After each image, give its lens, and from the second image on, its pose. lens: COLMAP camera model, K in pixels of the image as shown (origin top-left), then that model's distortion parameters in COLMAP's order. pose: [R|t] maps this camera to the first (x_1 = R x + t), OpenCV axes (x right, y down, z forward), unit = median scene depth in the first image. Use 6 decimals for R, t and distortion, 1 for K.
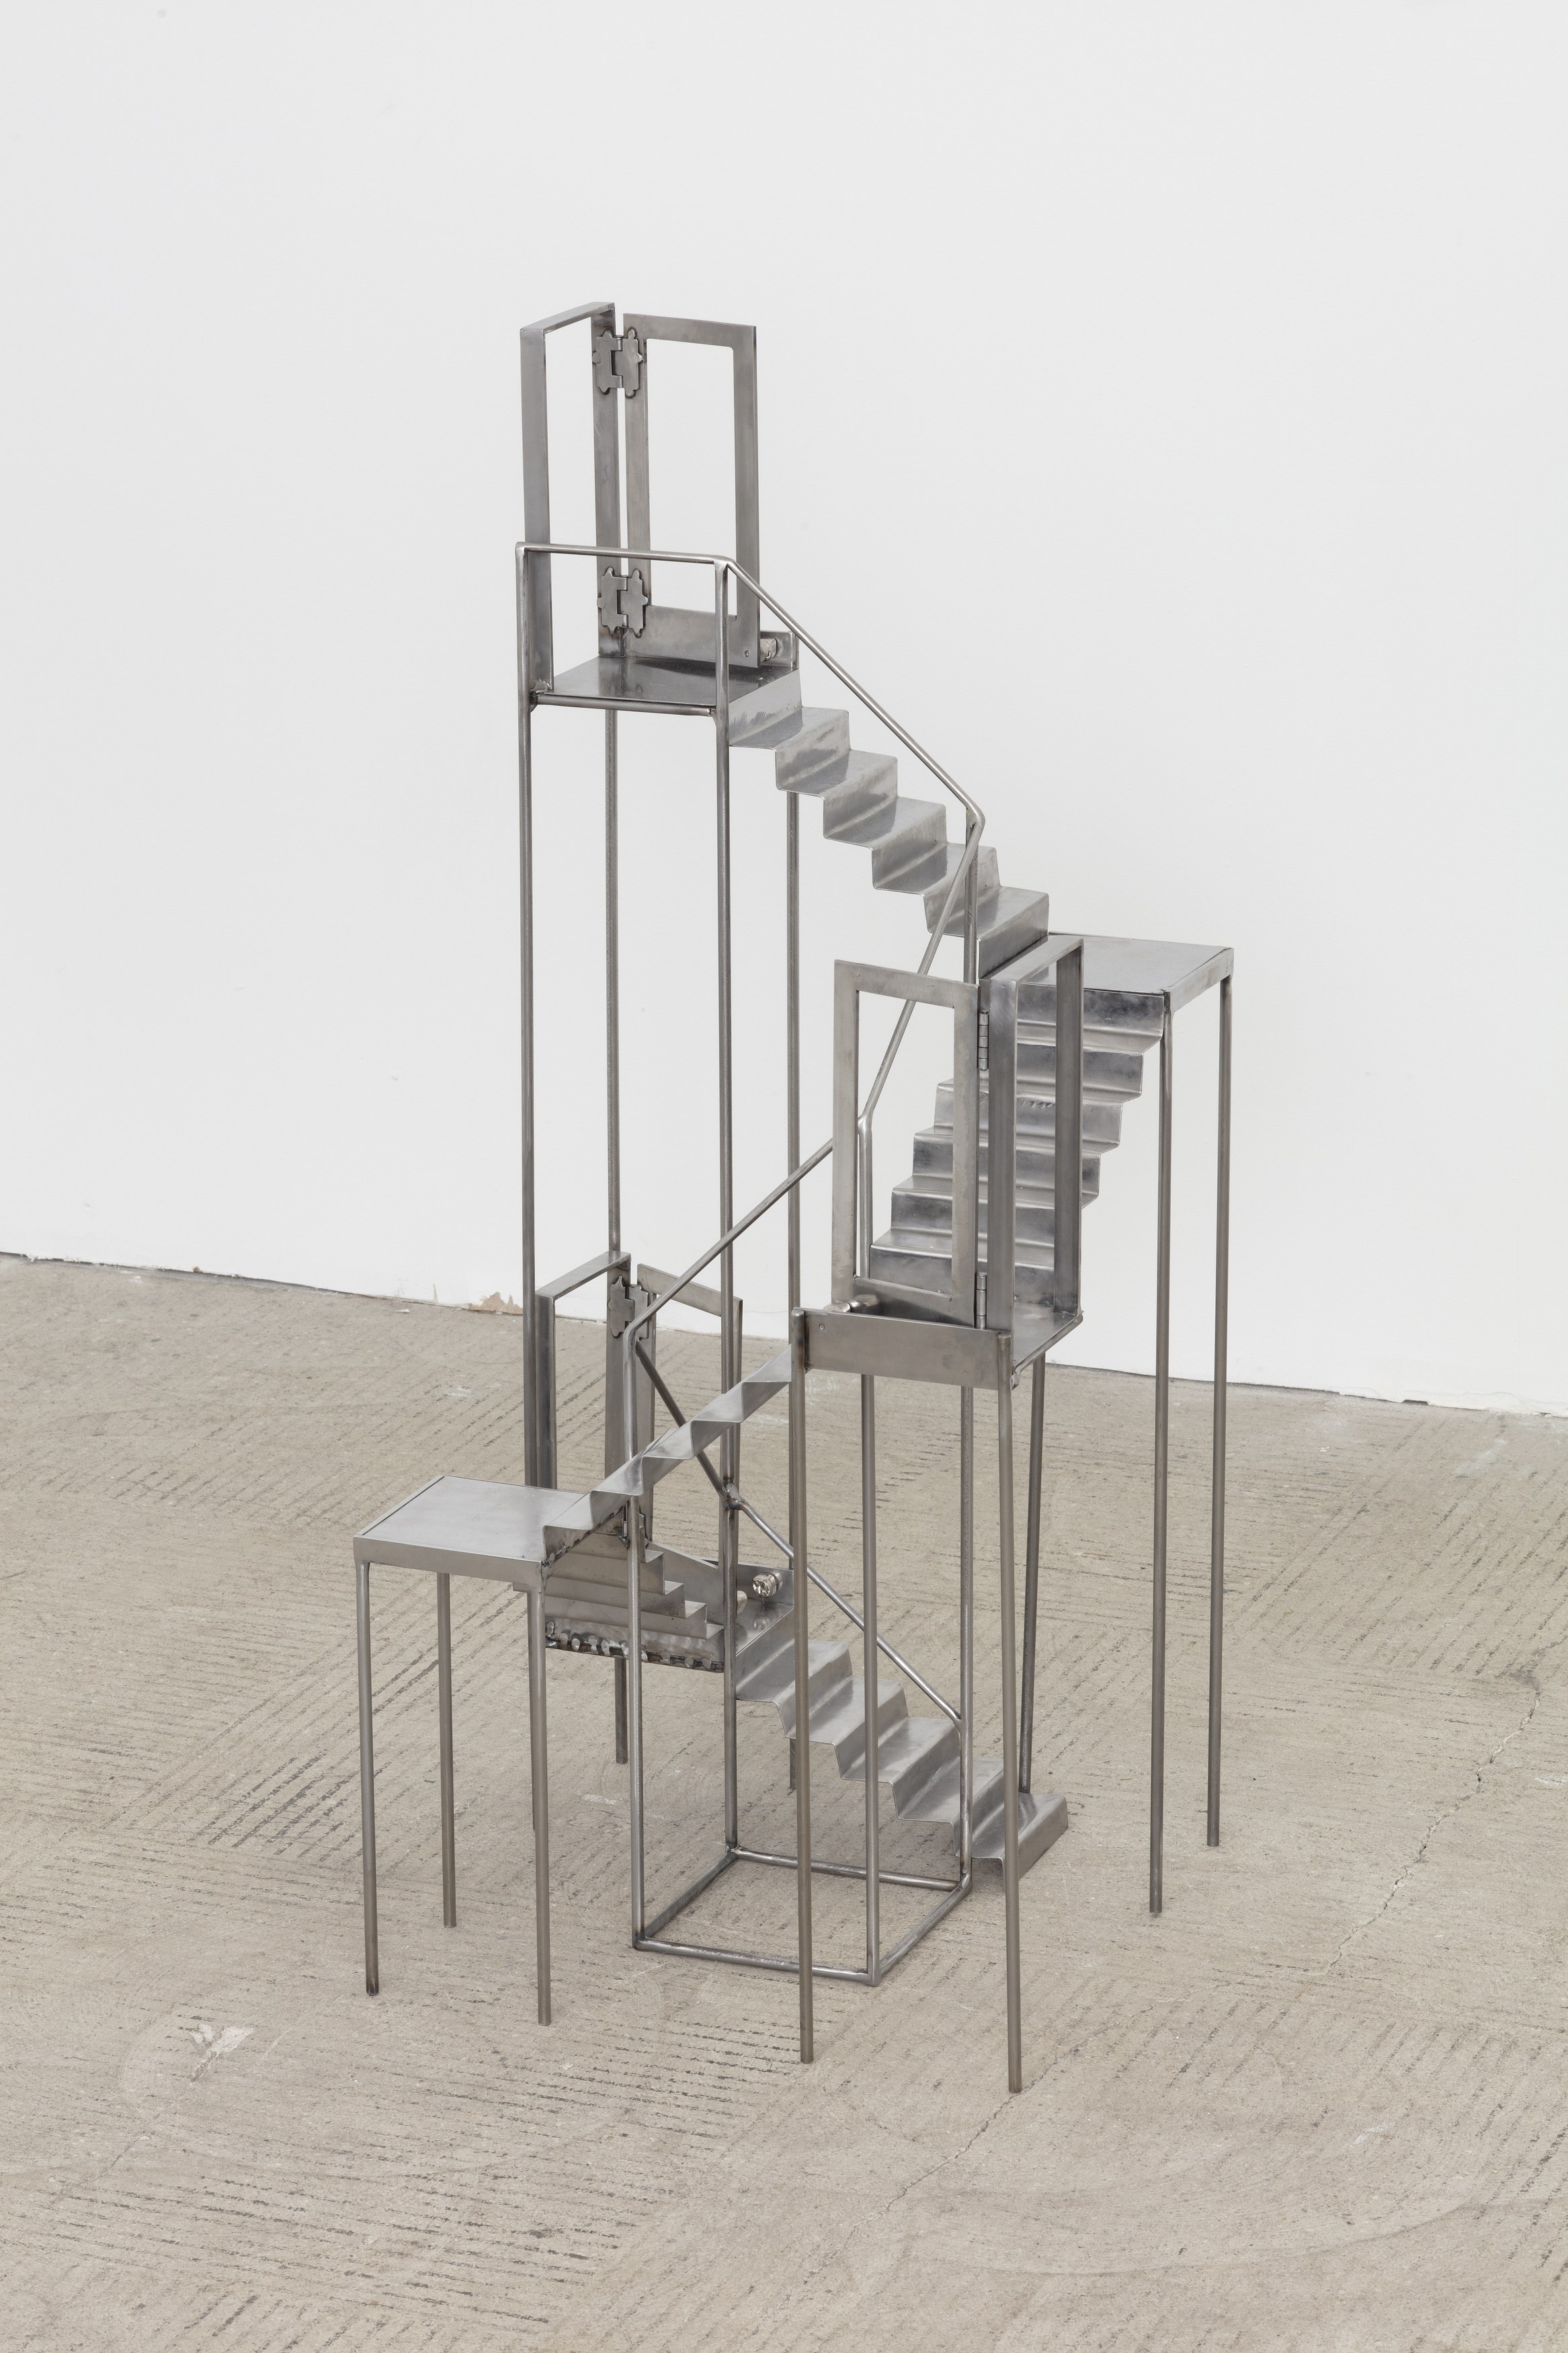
lens RADIAL K [[6566.5, 0, 774.6], [0, 6566.5, 1166.2], [0, 0, 1]] dist [0.037660, 0.000000]
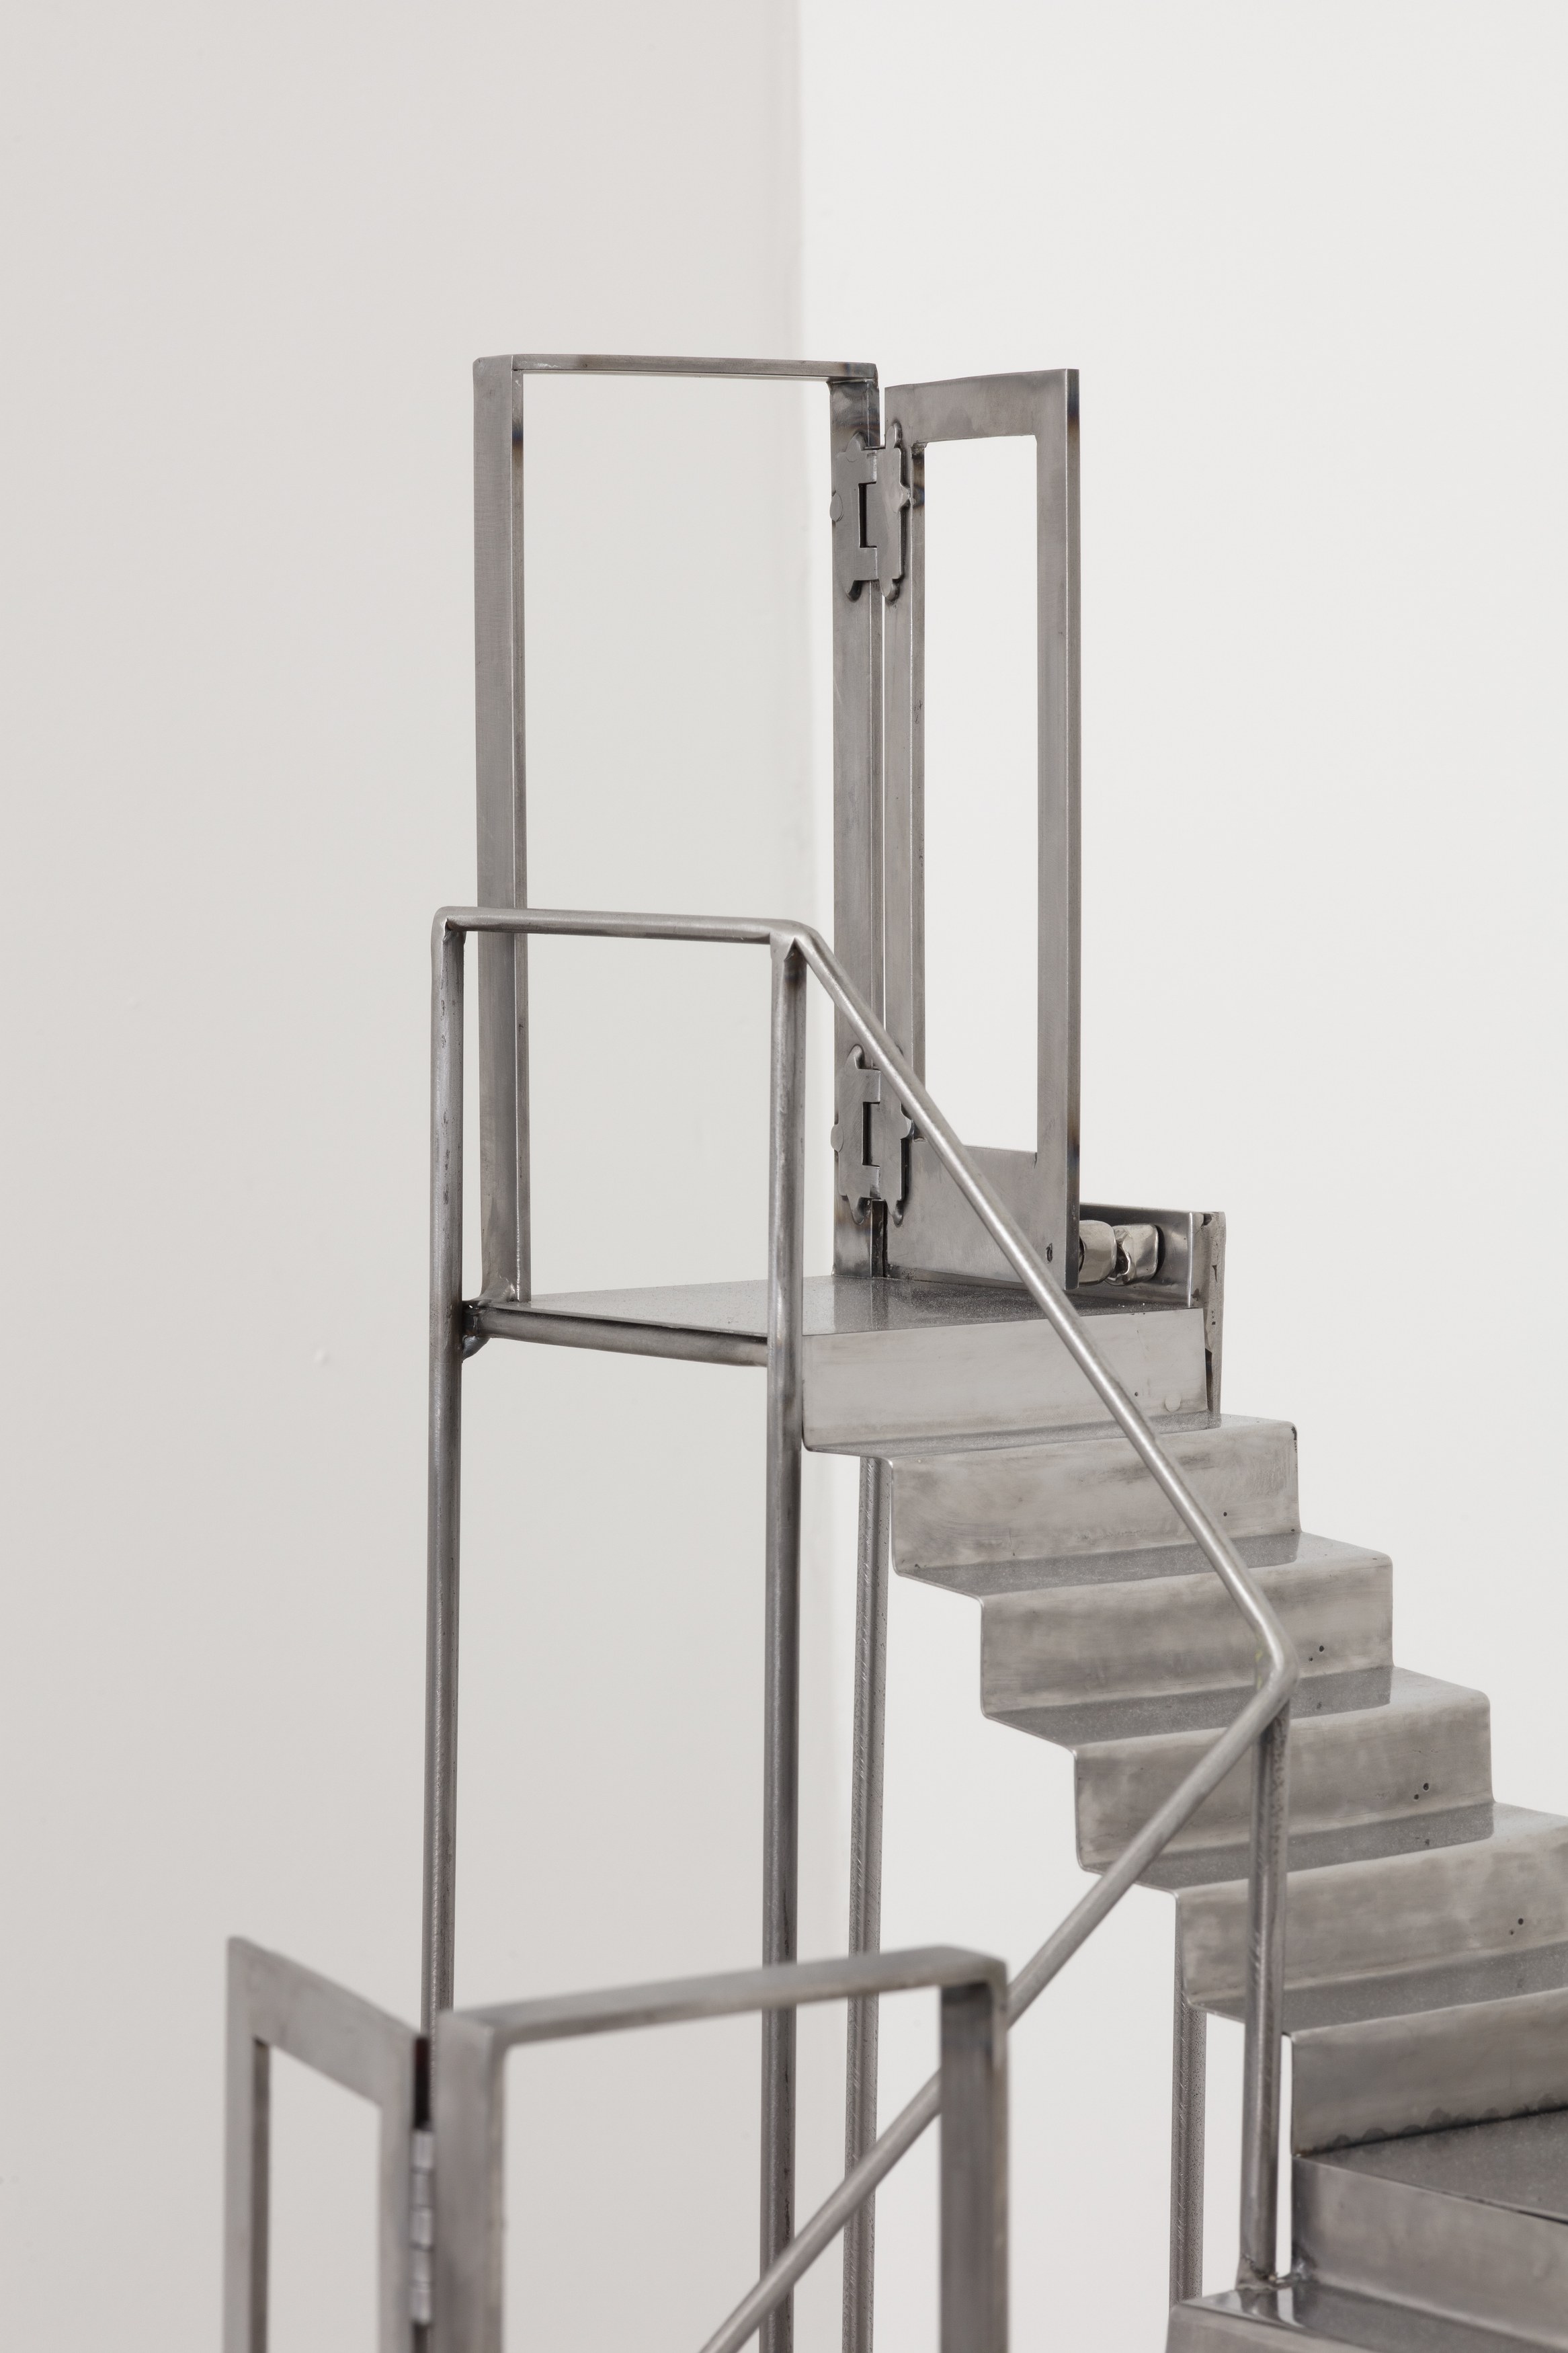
lens RADIAL K [[6566.5, 0, 784.5], [0, 6566.5, 1176.7], [0, 0, 1]] dist [0.037660, 0.000000]
pose [[0.856125, 0.037617, -0.515399, 0.175528], [-0.144648, 0.974924, -0.169117, -0.016929], [0.496113, 0.219336, 0.840098, 0.679671]]
